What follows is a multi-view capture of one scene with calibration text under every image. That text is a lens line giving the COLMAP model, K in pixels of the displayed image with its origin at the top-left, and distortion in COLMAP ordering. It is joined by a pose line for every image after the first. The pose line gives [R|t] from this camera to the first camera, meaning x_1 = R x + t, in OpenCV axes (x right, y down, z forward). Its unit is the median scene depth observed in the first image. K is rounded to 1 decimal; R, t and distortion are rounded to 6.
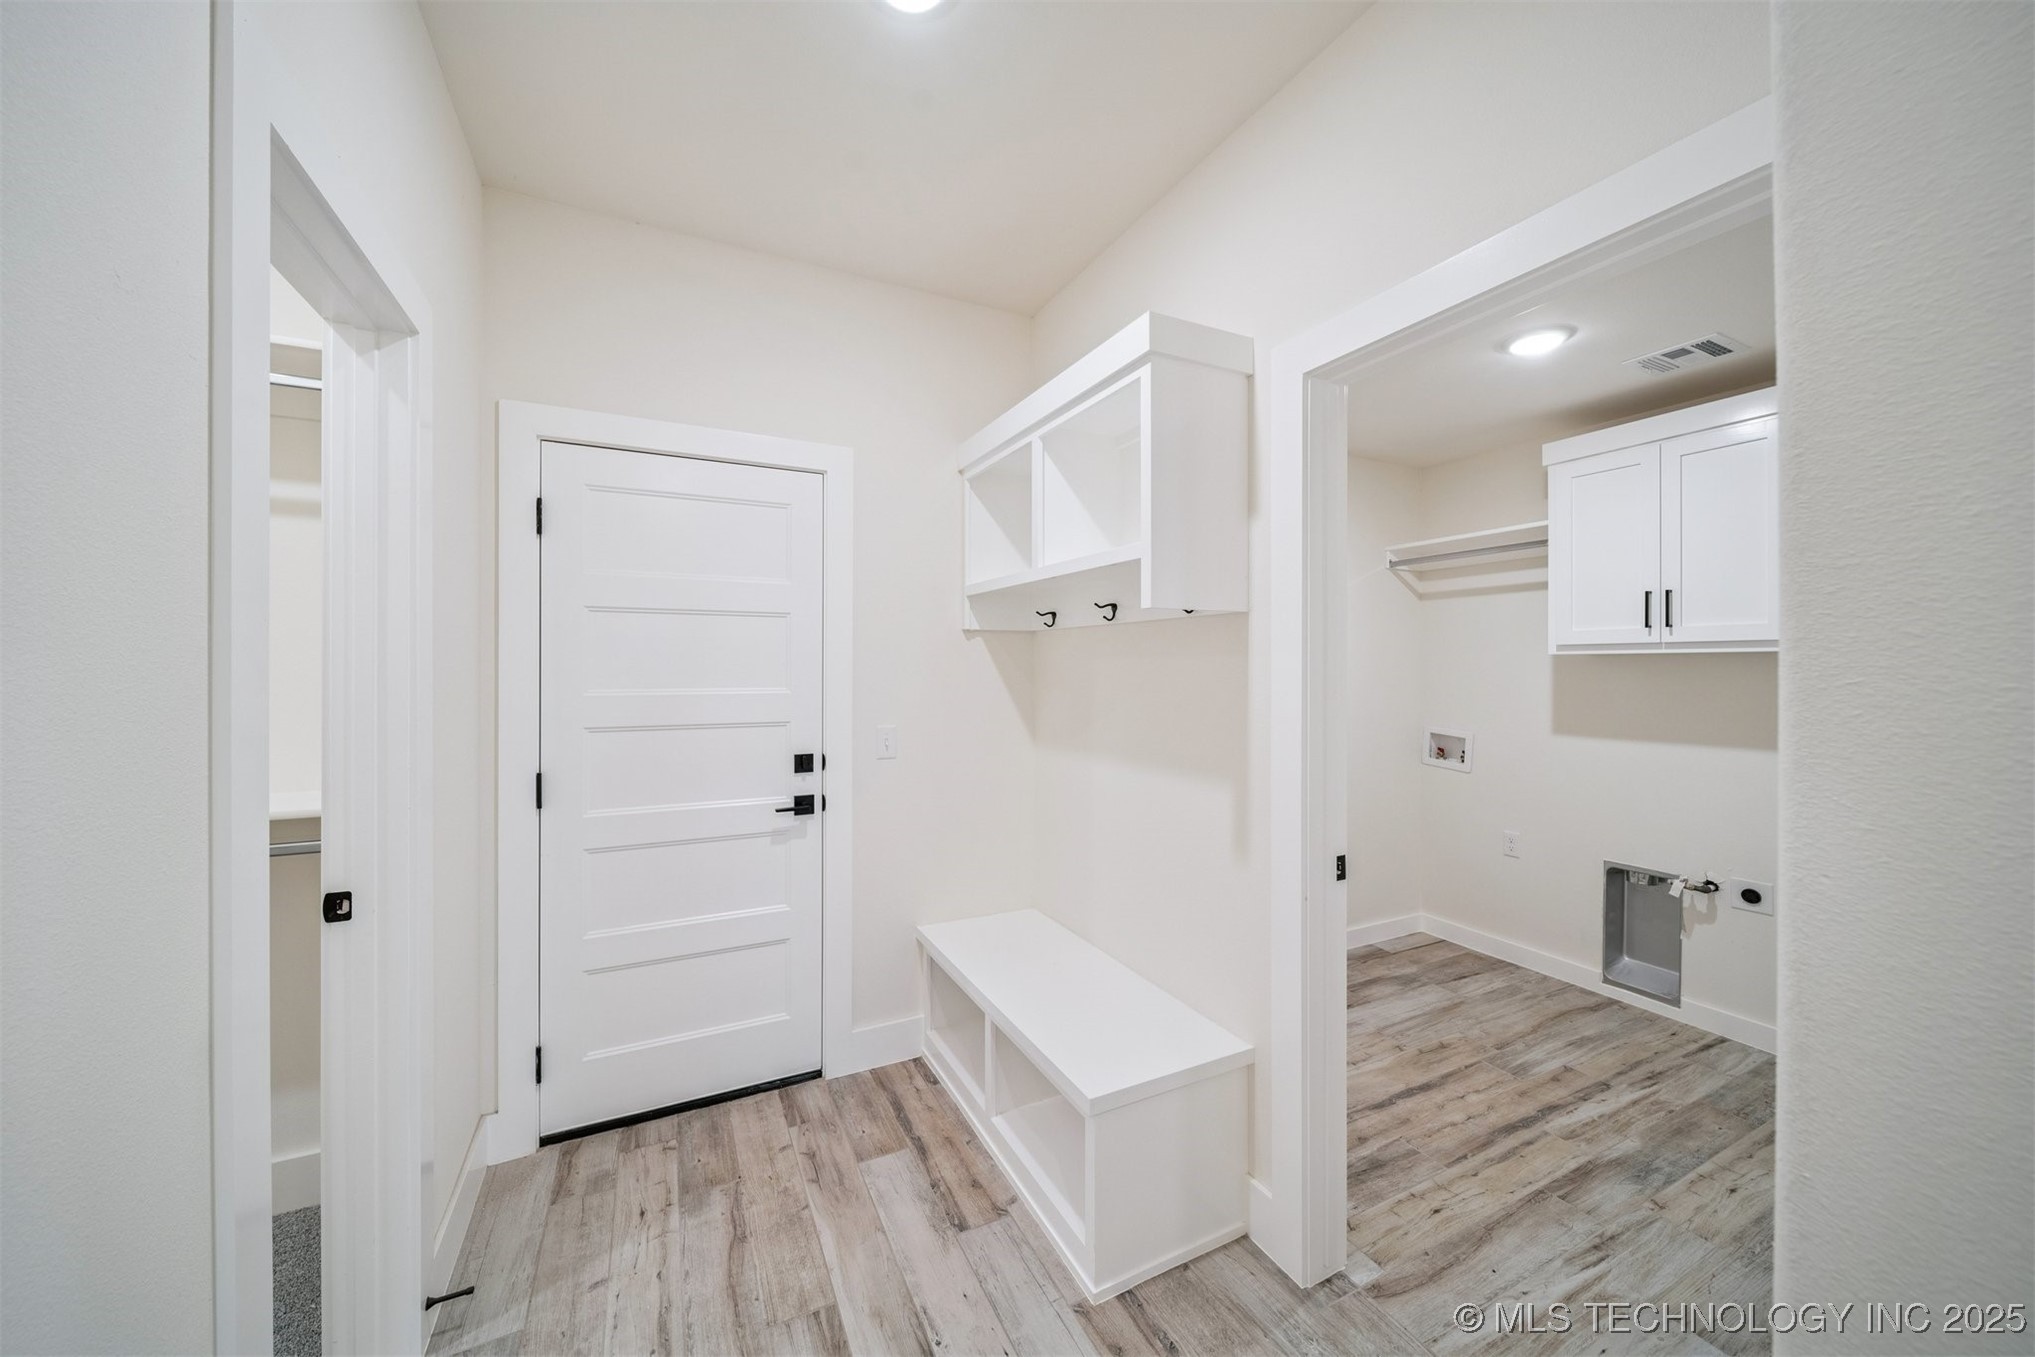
lens RADIAL K [[721.3, 0, 1003.0], [0, 721.3, 673.1], [0, 0, 1]] dist [0.002337, -0.001867]
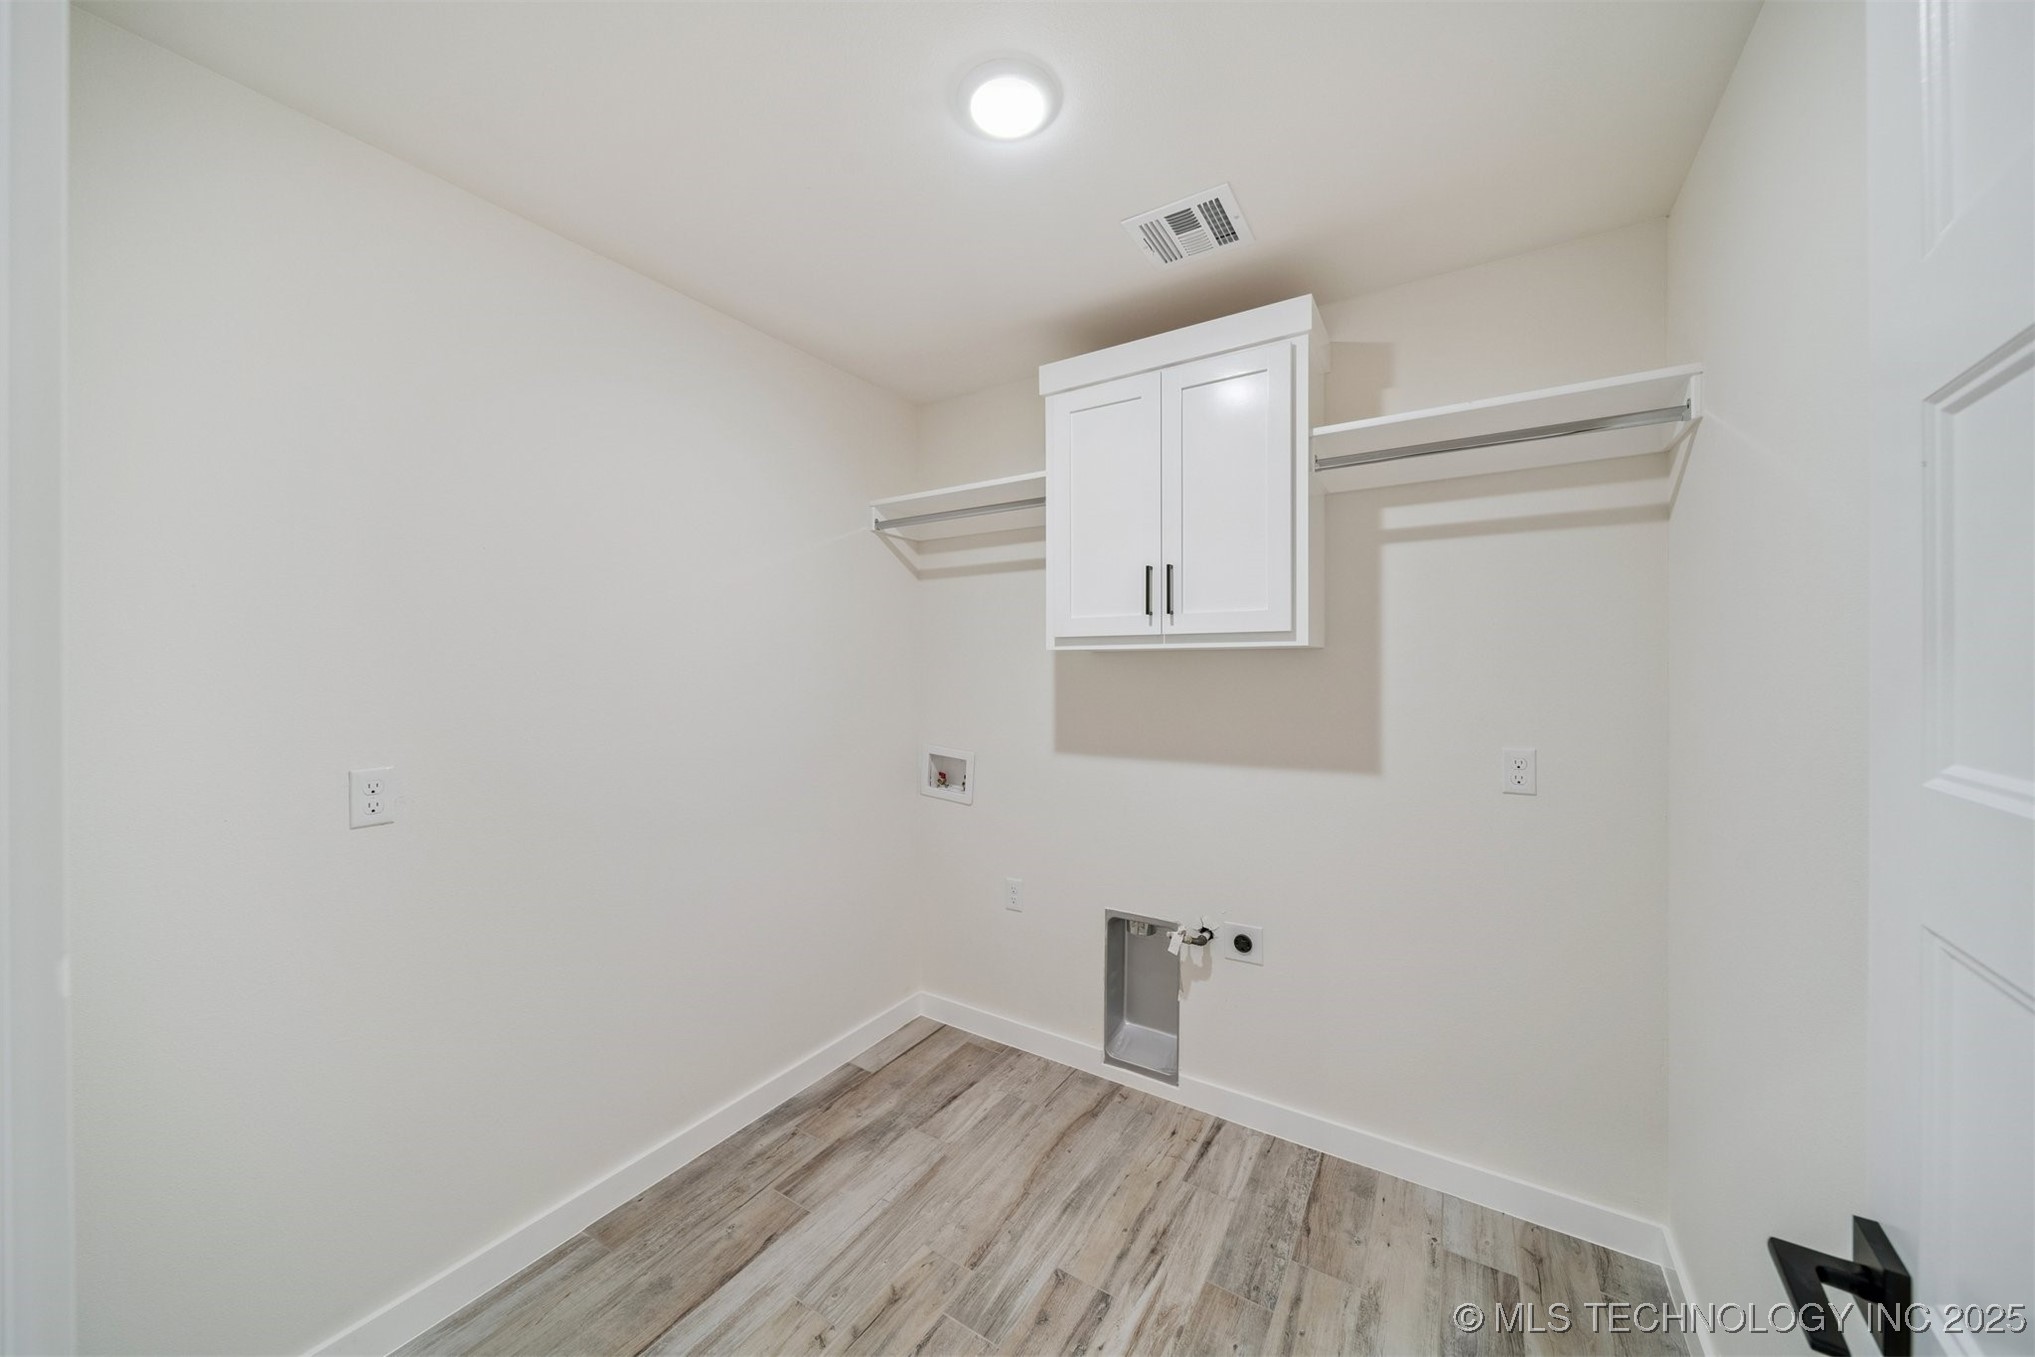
lens RADIAL K [[721.3, 0, 1011.6], [0, 721.3, 679.0], [0, 0, 1]] dist [0.002337, -0.001867]
pose [[0.849776, -0.007079, 0.527097, 0.342054], [0.002941, 0.999958, 0.008688, -0.003300], [-0.527136, -0.005832, 0.849761, 0.397326]]
